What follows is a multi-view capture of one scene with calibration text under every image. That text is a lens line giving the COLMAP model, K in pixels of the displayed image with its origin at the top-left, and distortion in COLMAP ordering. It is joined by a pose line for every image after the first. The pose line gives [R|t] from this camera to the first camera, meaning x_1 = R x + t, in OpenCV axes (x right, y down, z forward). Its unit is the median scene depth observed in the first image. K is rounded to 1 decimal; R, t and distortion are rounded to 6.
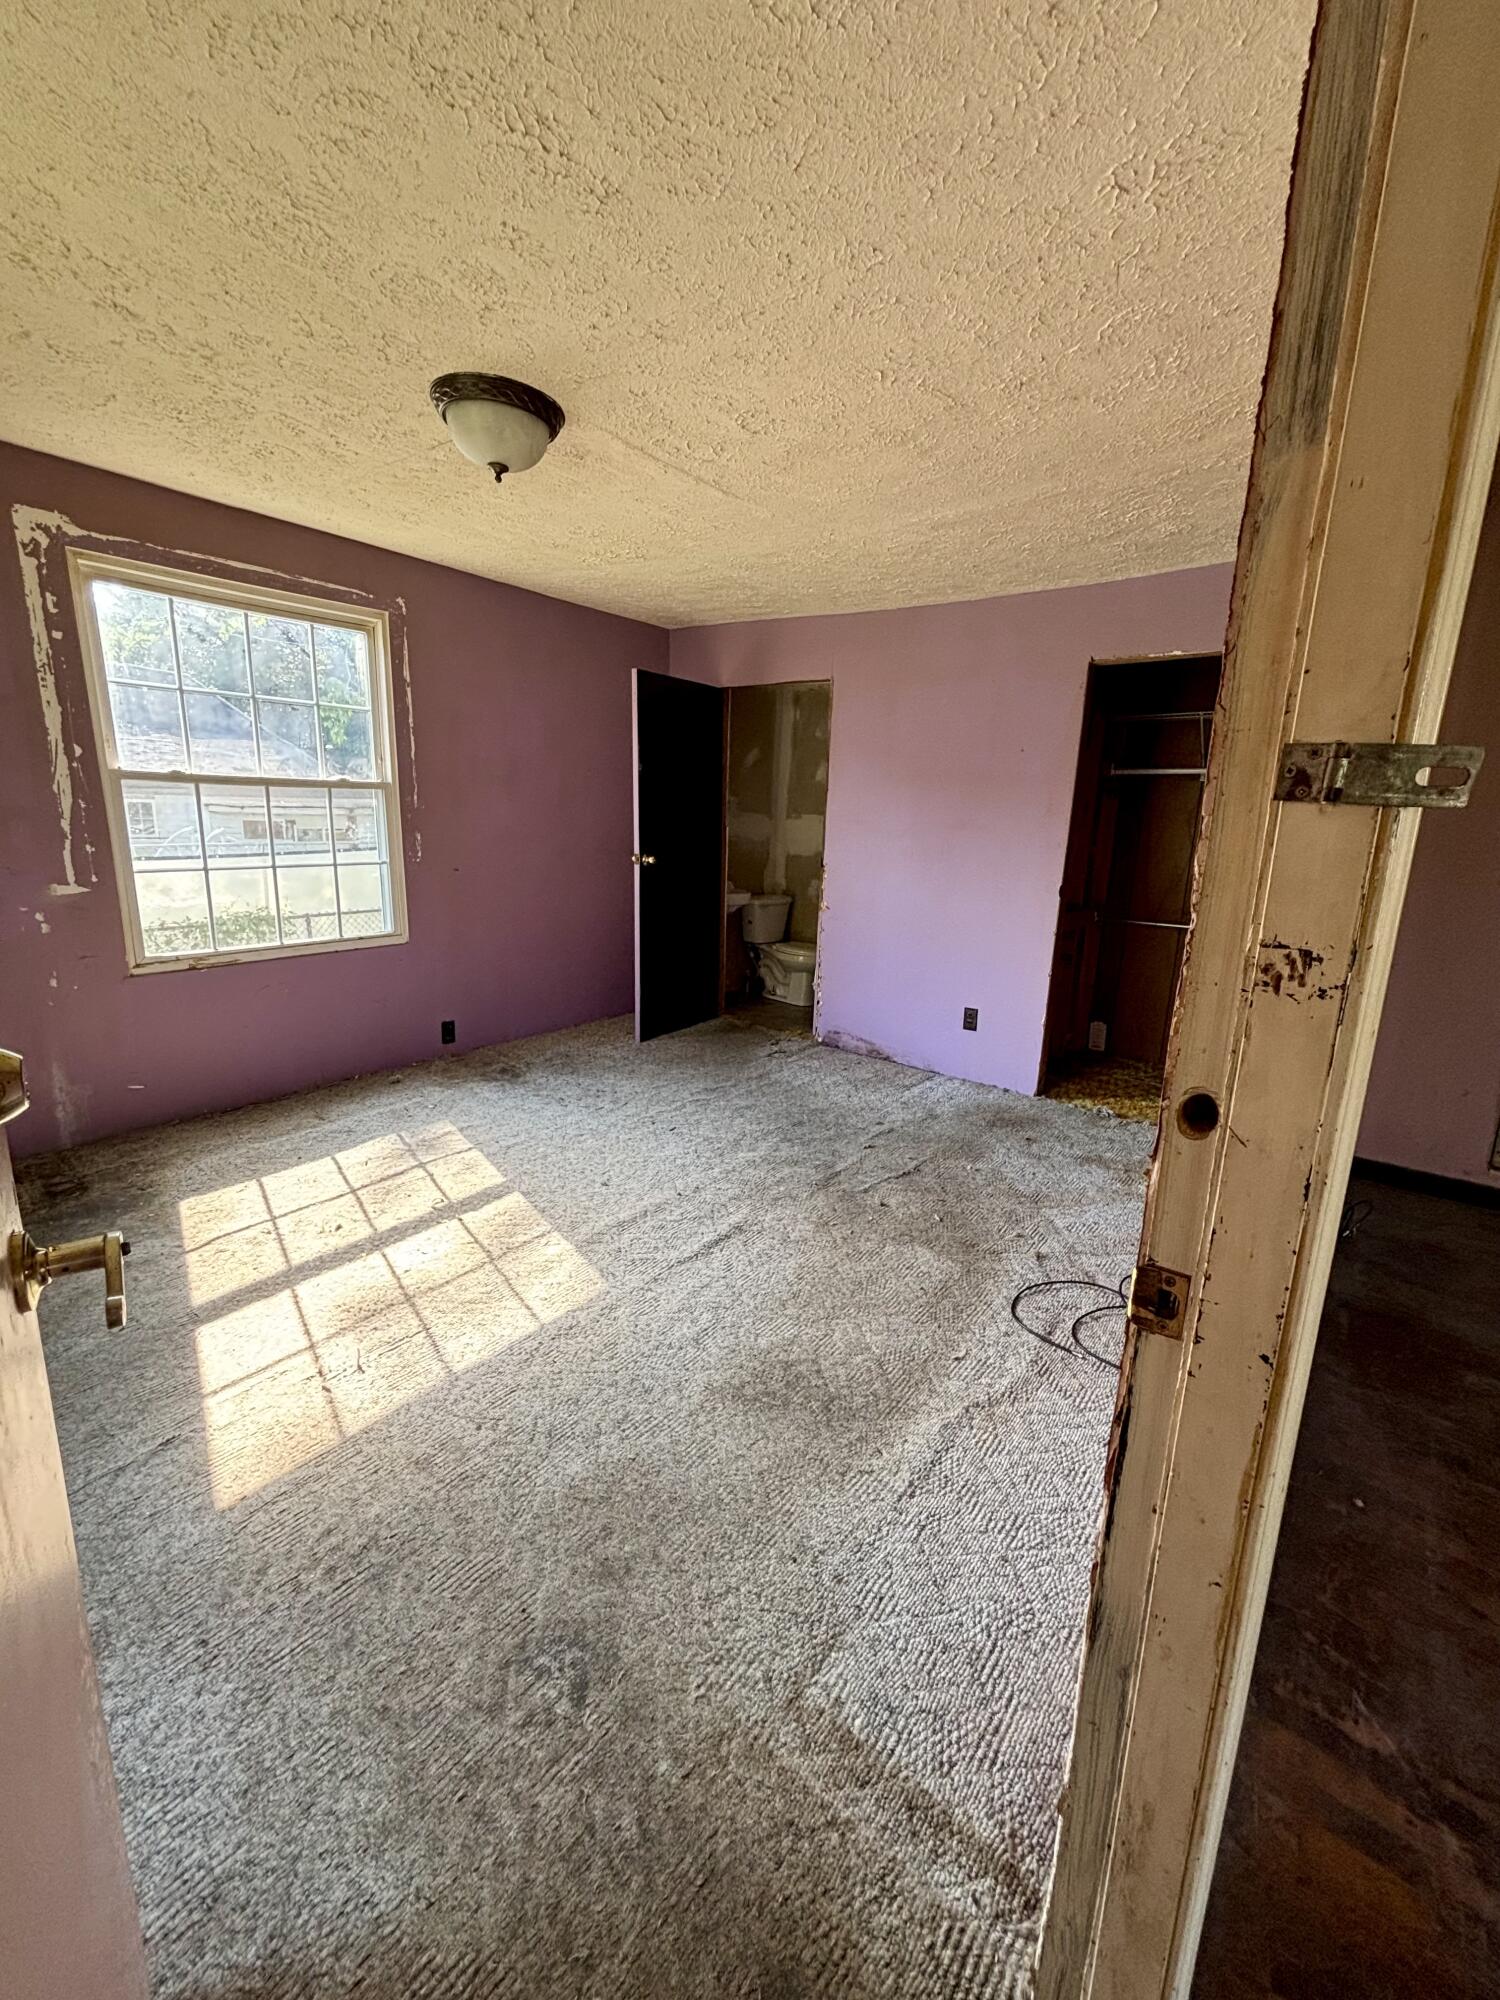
lens RADIAL K [[802.8, 0, 750.0], [0, 802.8, 1000.0], [0, 0, 1]] dist [0.001705, -0.003361]
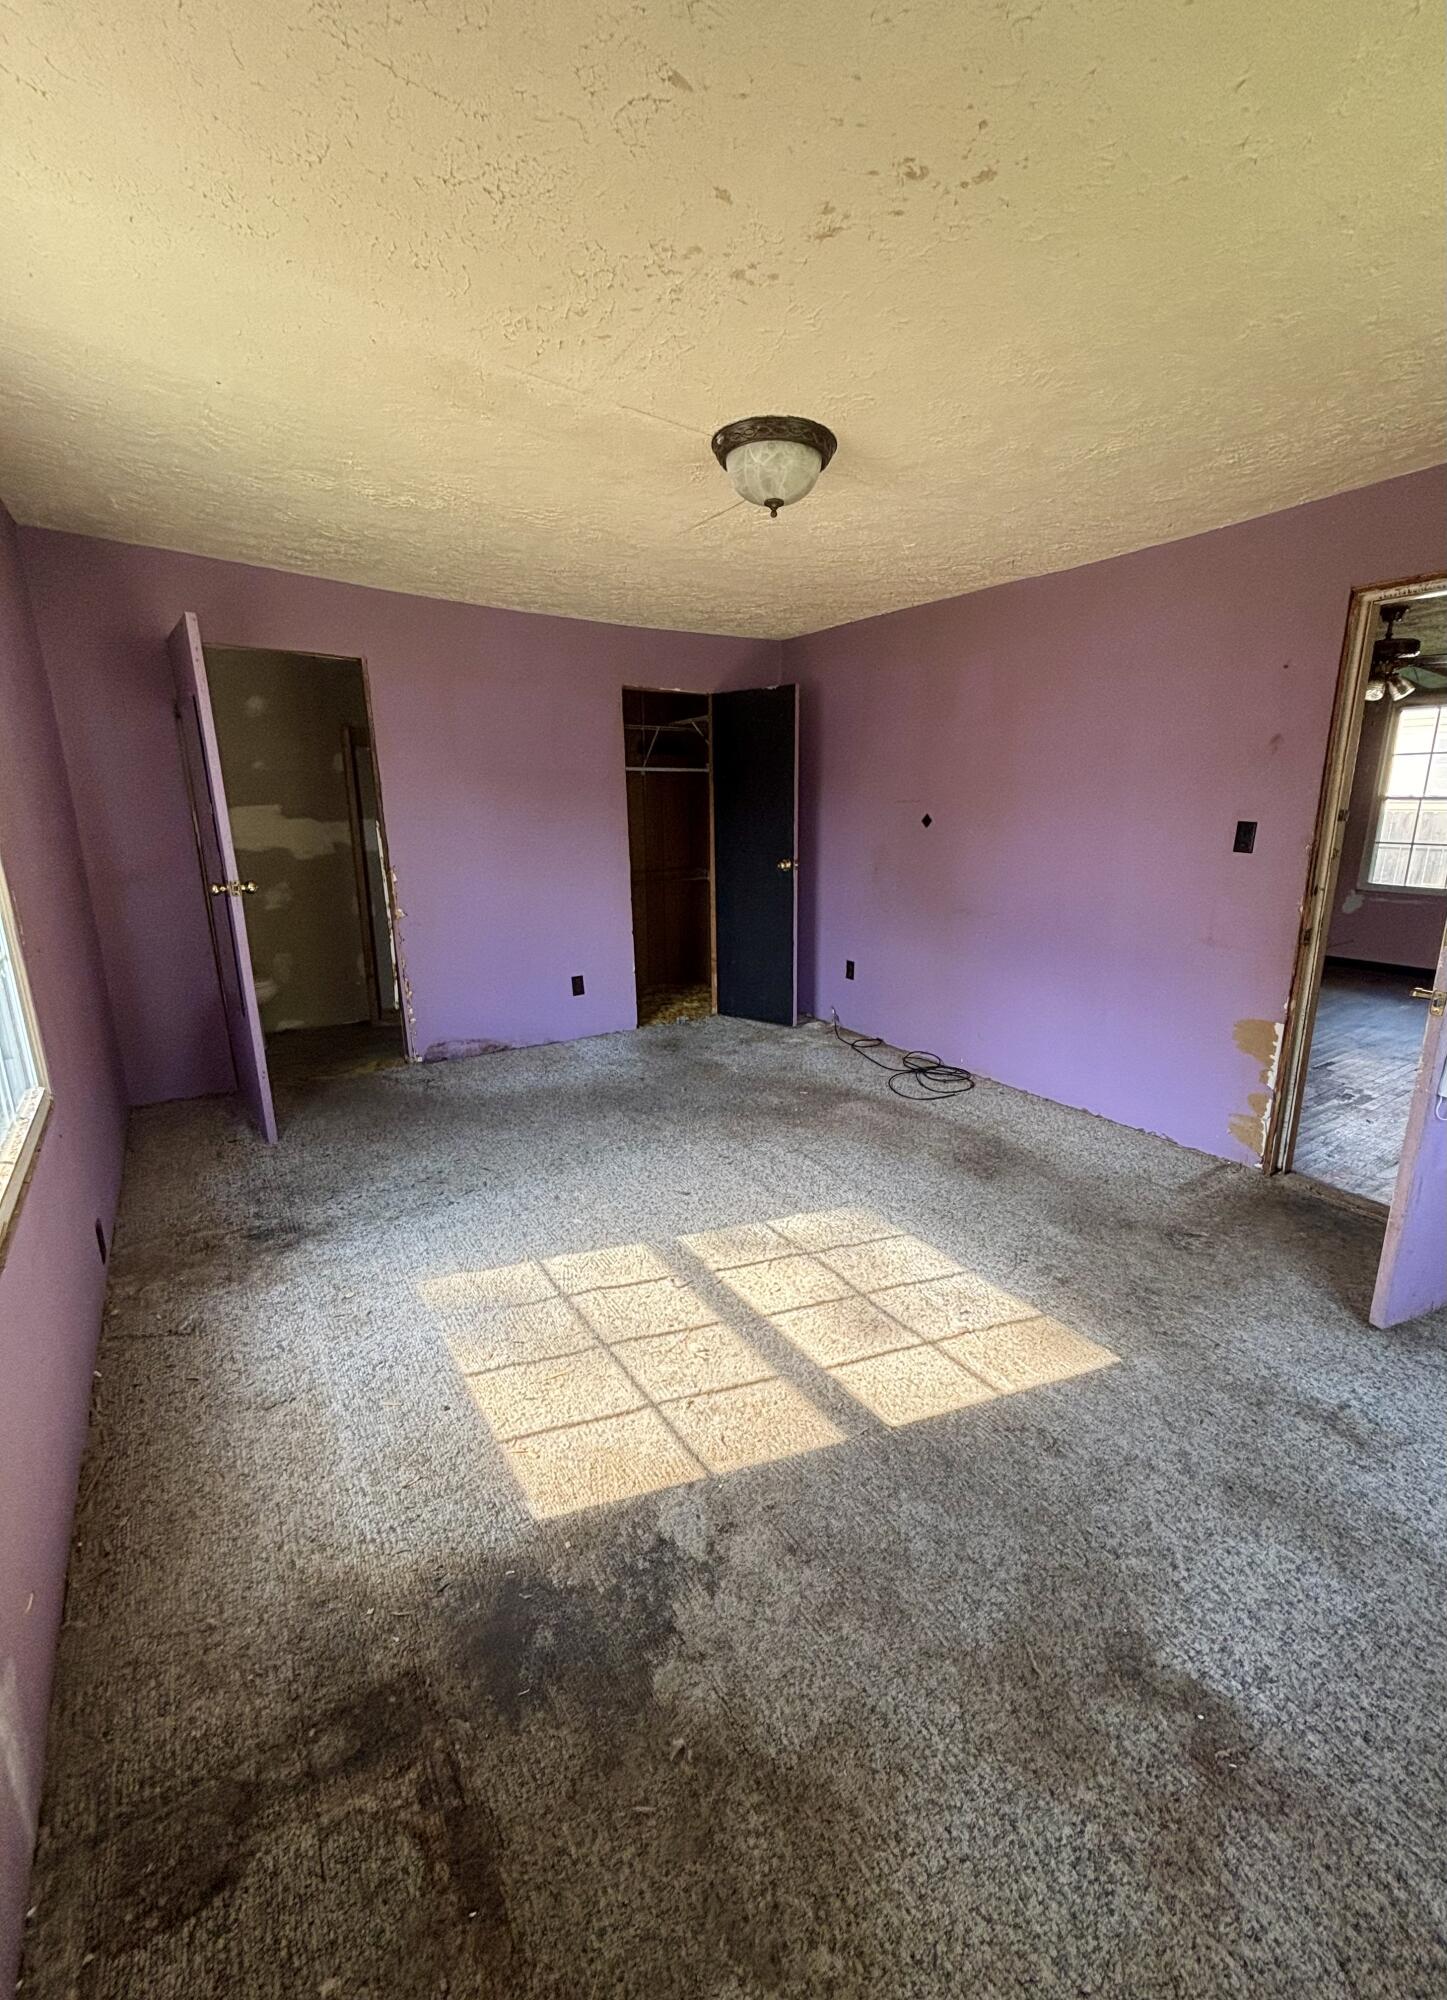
lens RADIAL K [[821.6, 0, 723.5], [0, 821.6, 1000.0], [0, 0, 1]] dist [-0.000020, -0.000070]
pose [[0.312788, -0.258670, 0.913922, -0.980882], [0.227319, 0.954626, 0.192391, -0.178810], [-0.922220, 0.147574, 0.357396, 0.515342]]
